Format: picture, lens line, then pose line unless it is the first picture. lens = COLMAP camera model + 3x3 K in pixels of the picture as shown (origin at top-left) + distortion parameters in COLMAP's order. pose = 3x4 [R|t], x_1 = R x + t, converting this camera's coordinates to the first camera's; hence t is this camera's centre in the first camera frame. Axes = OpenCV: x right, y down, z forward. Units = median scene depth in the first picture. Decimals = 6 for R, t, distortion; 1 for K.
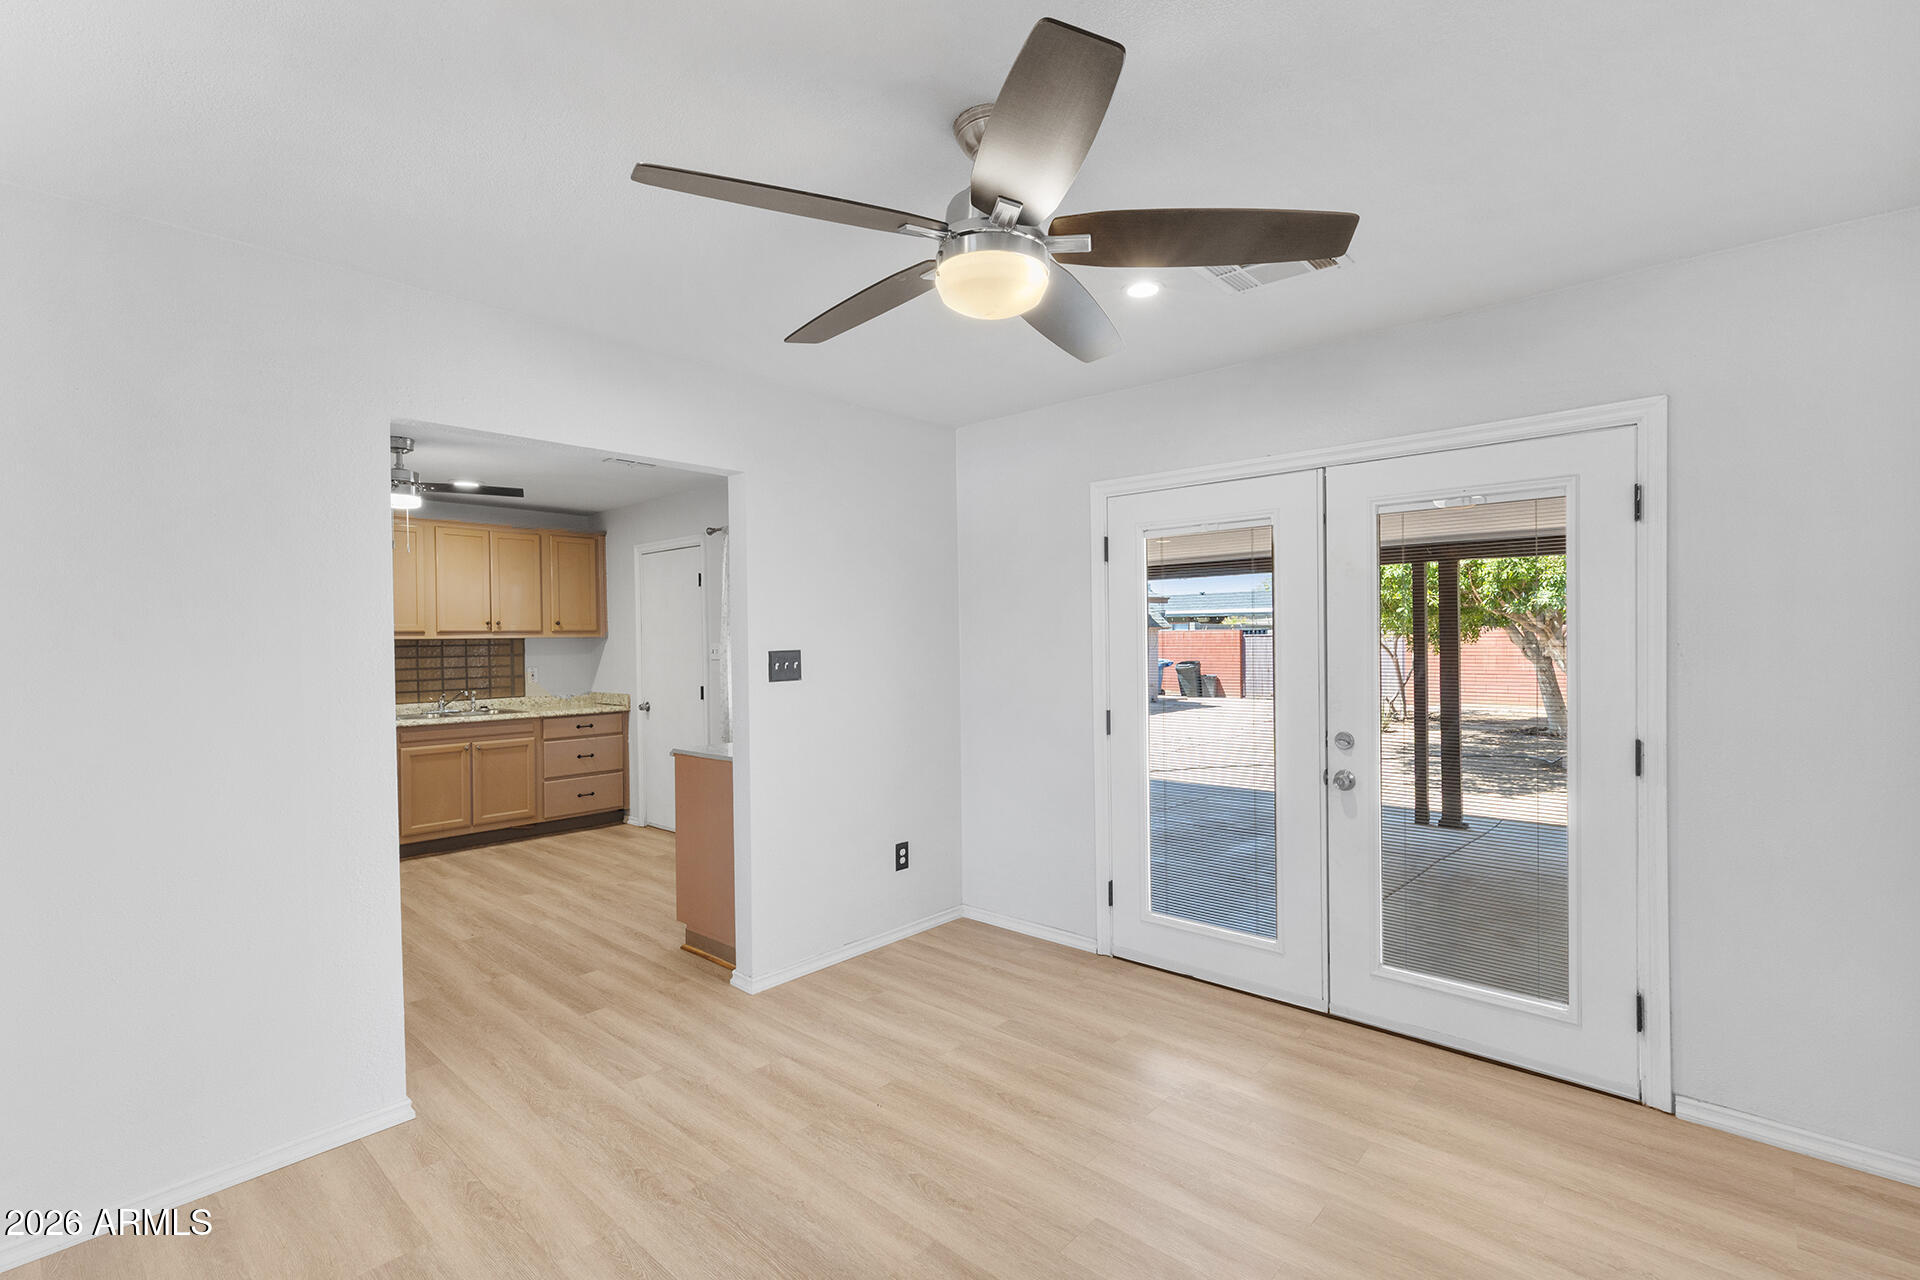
lens RADIAL K [[857.3, 0, 960.0], [0, 857.3, 640.0], [0, 0, 1]] dist [0.009272, 0.000153]
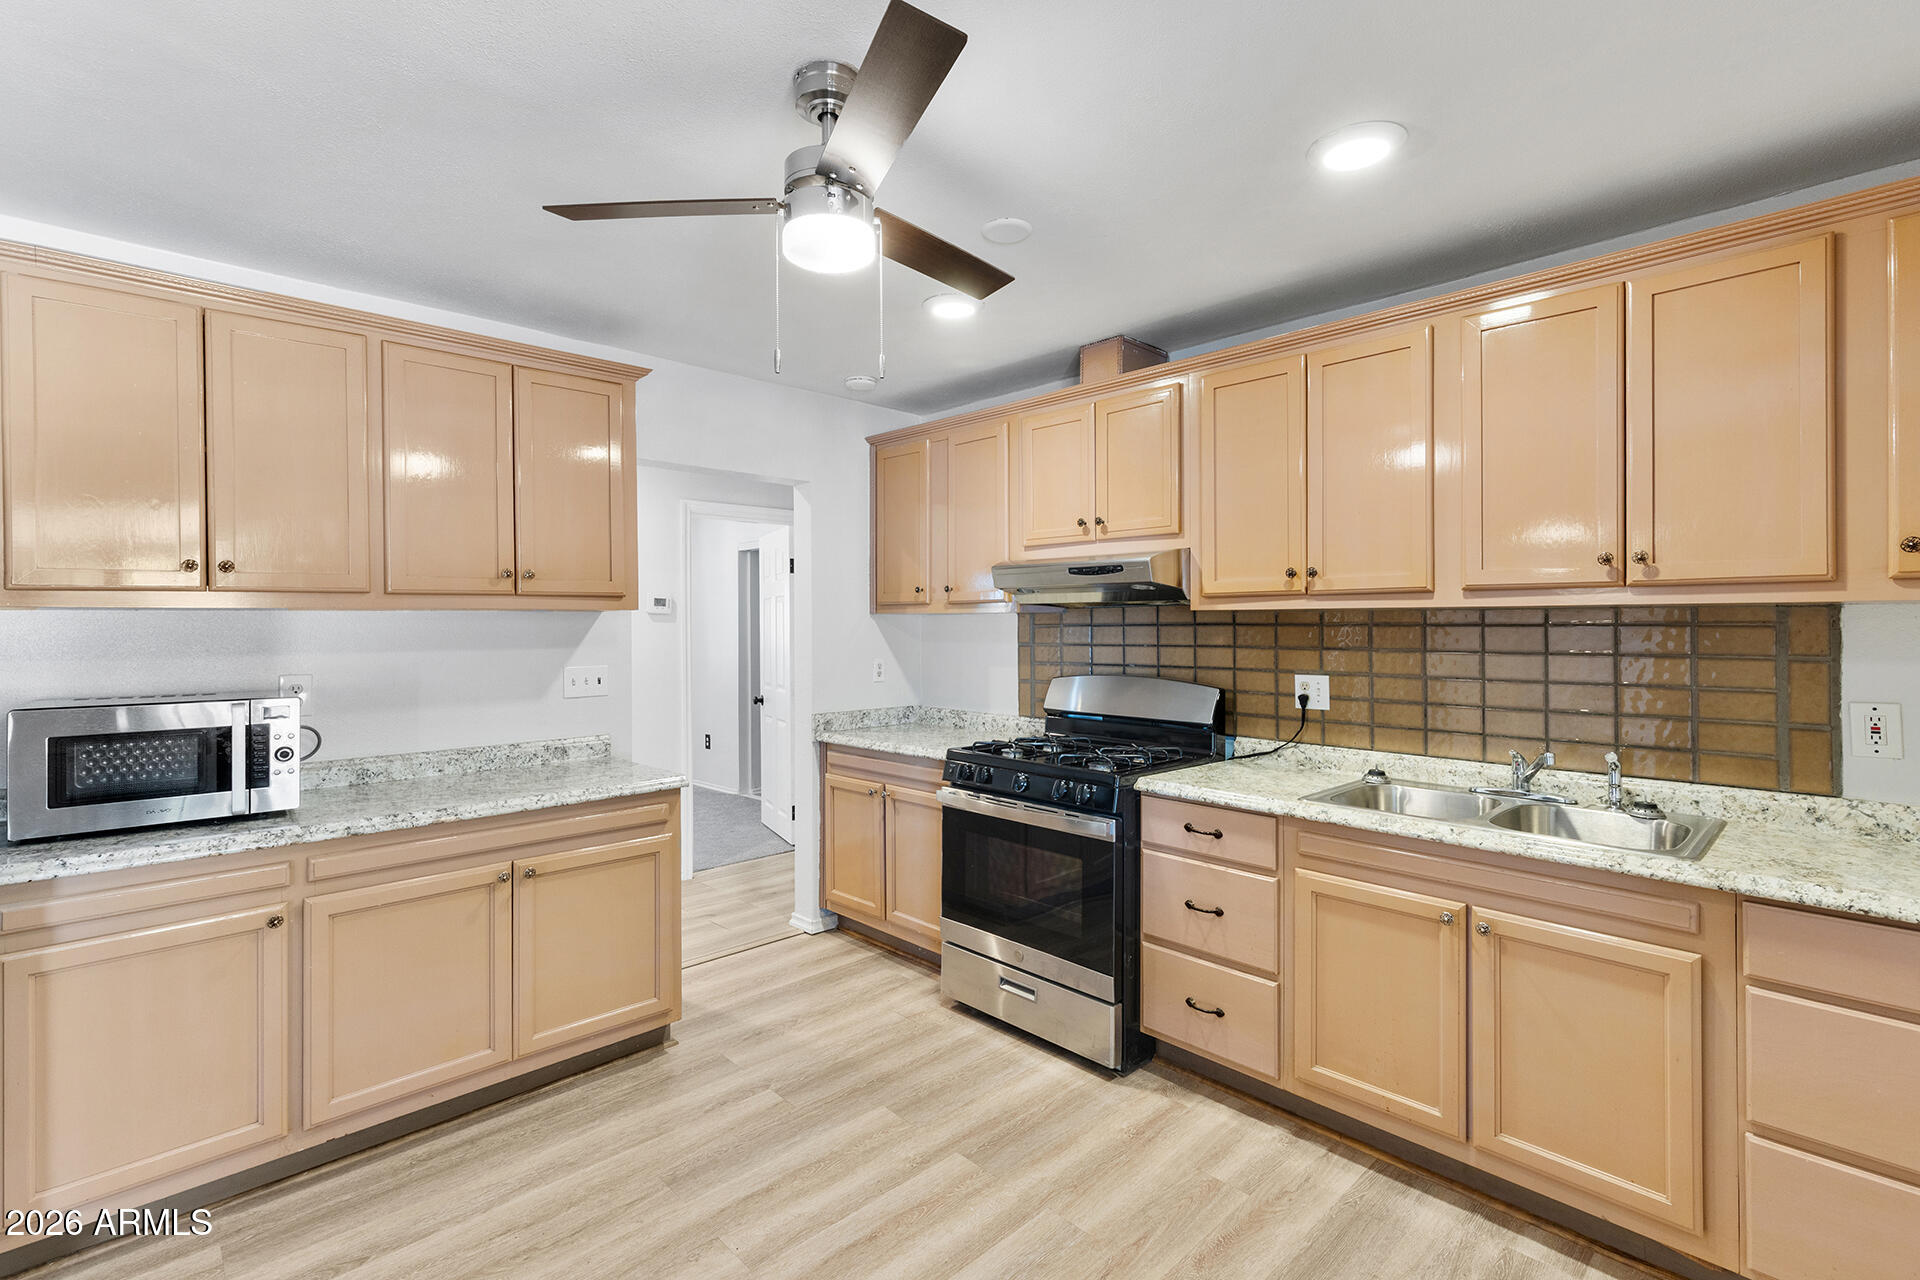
lens RADIAL K [[871.0, 0, 960.0], [0, 871.0, 640.0], [0, 0, 1]] dist [-0.000109, -0.000067]
pose [[-0.068595, 0.033682, -0.997076, -0.204954], [-0.004357, 0.999410, 0.034060, 0.001492], [0.997635, 0.006681, -0.068408, 0.810804]]
